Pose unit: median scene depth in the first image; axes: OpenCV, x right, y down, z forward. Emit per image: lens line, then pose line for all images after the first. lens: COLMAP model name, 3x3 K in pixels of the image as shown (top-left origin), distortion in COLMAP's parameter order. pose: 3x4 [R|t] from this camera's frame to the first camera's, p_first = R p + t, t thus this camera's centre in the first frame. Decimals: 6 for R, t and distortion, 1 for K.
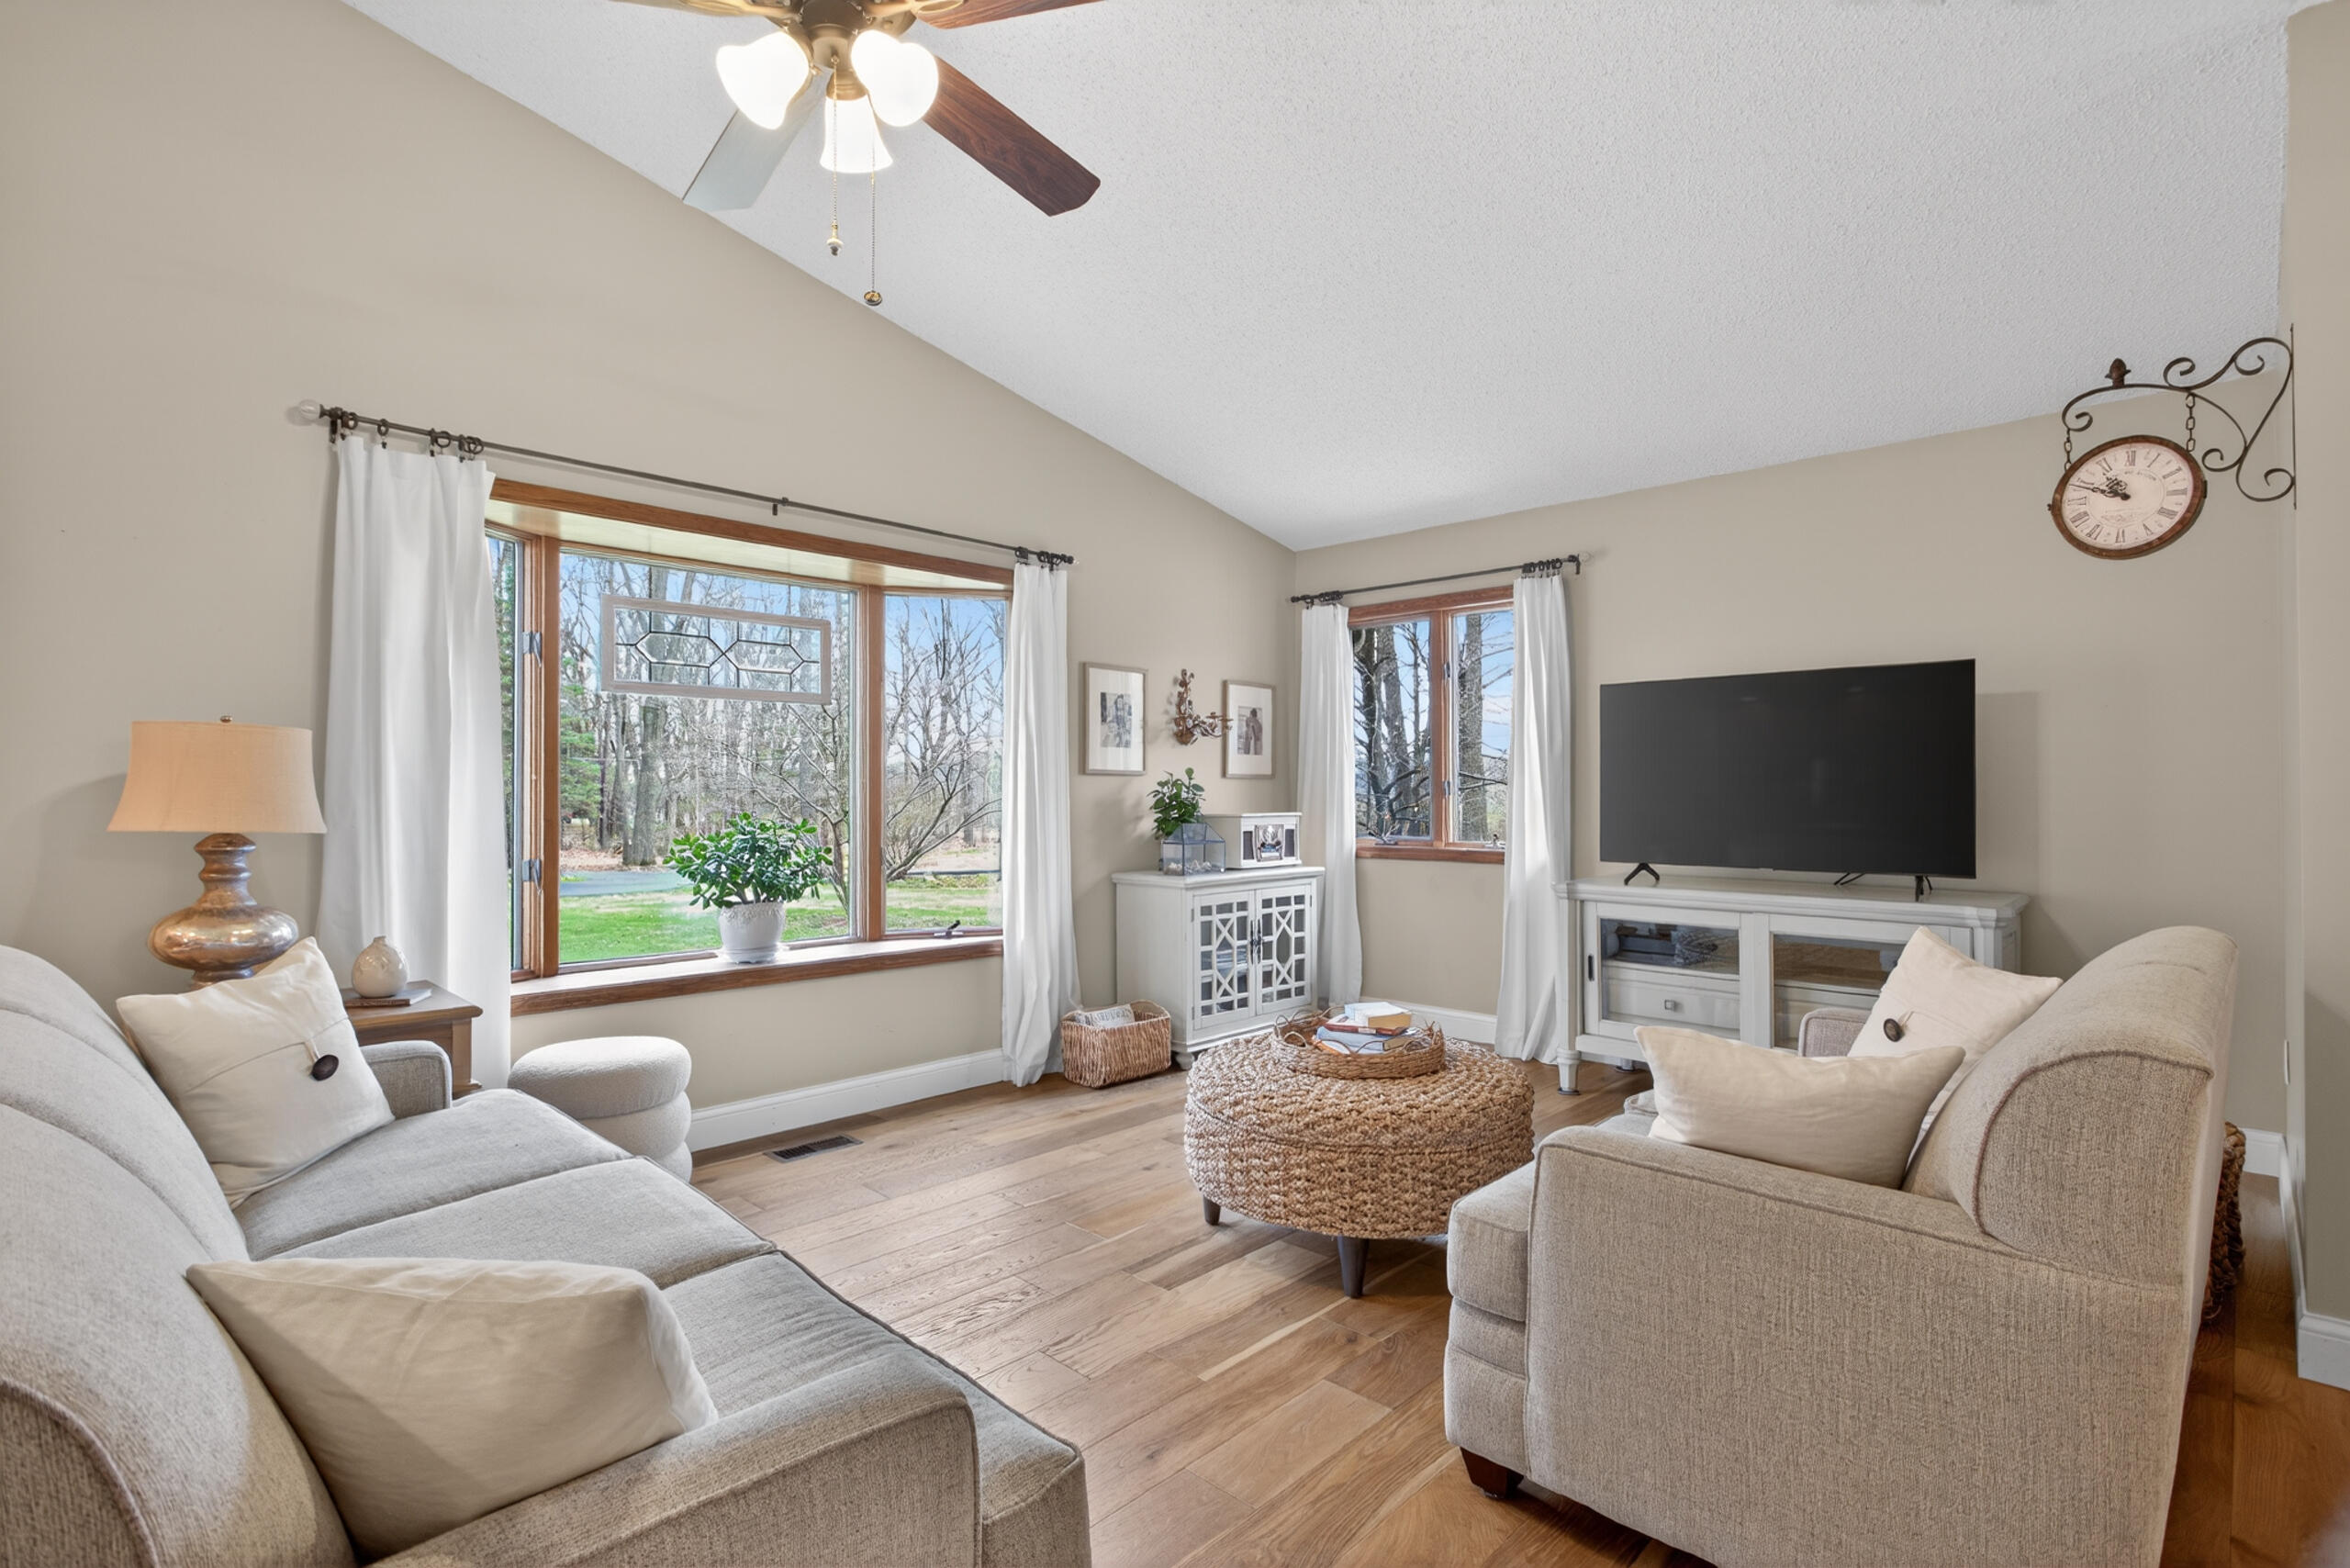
lens RADIAL K [[1115.7, 0, 1187.1], [0, 1115.7, 784.3], [0, 0, 1]] dist [-0.009969, 0.003088]
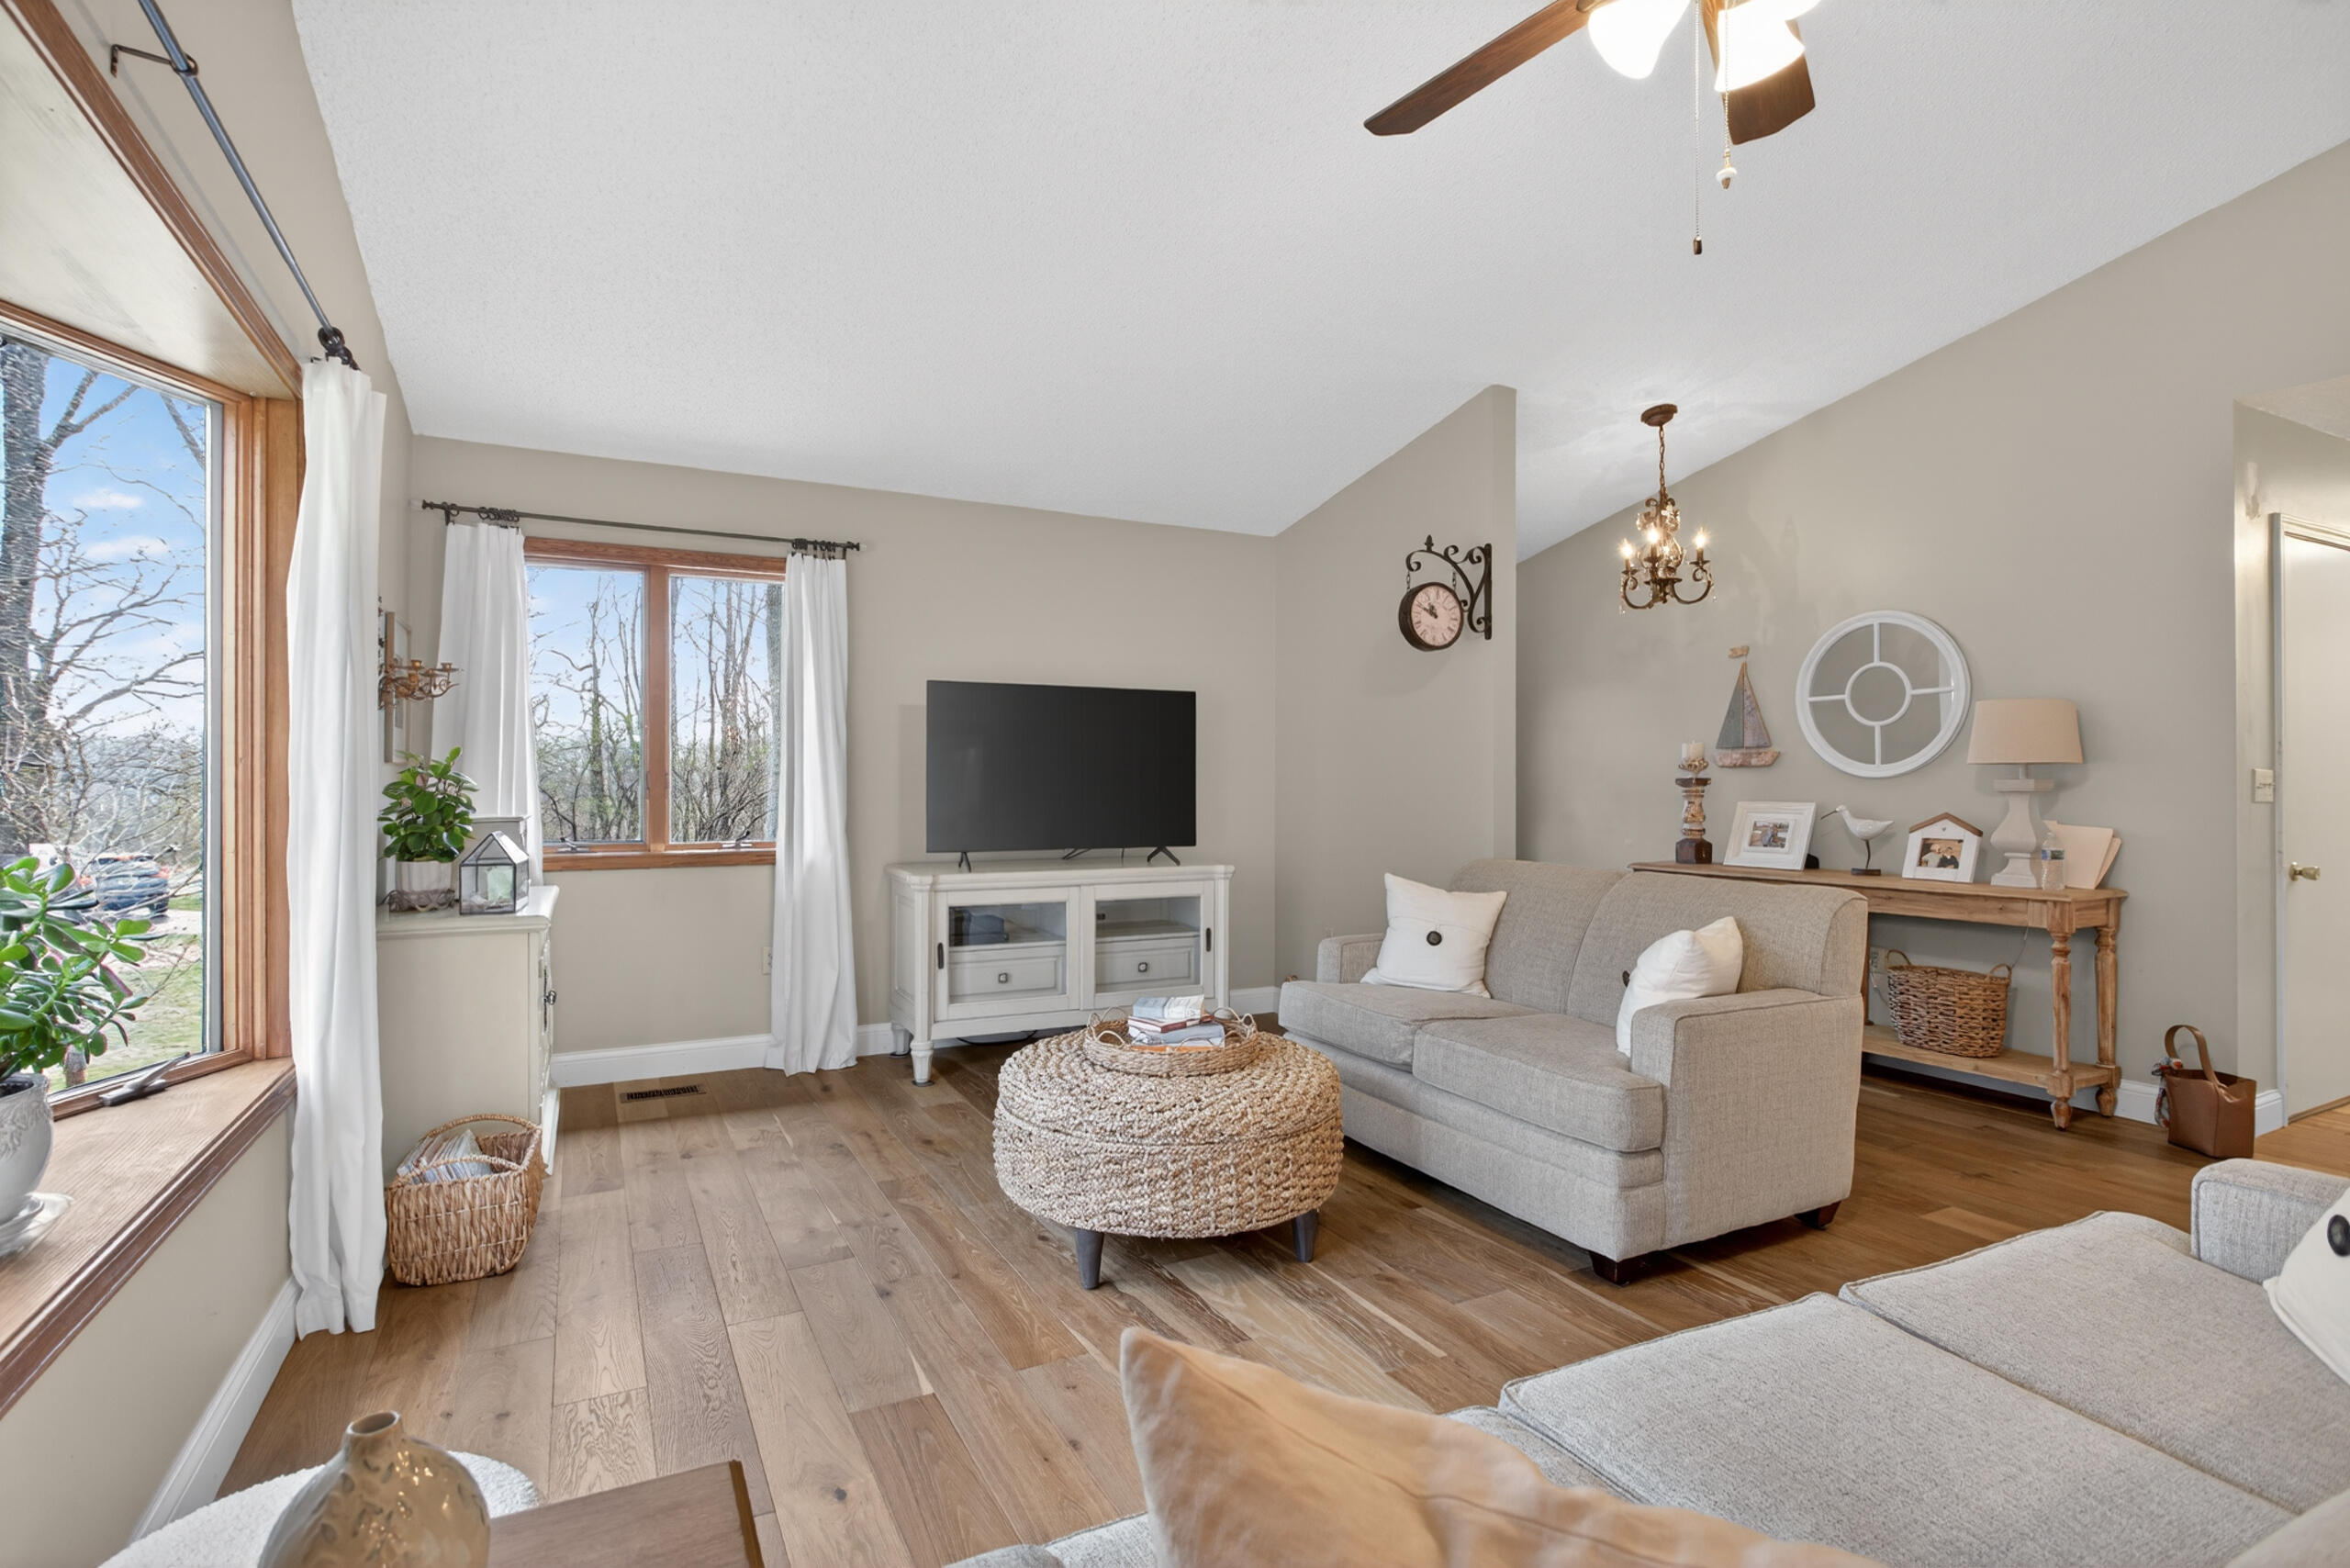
lens RADIAL K [[1115.7, 0, 1150.8], [0, 1115.7, 782.9], [0, 0, 1]] dist [-0.009969, 0.003088]
pose [[0.333060, 0.002657, 0.942902, -0.611228], [-0.006651, 0.999978, -0.000469, 0.004539], [-0.942882, -0.006115, 0.333071, 0.535864]]
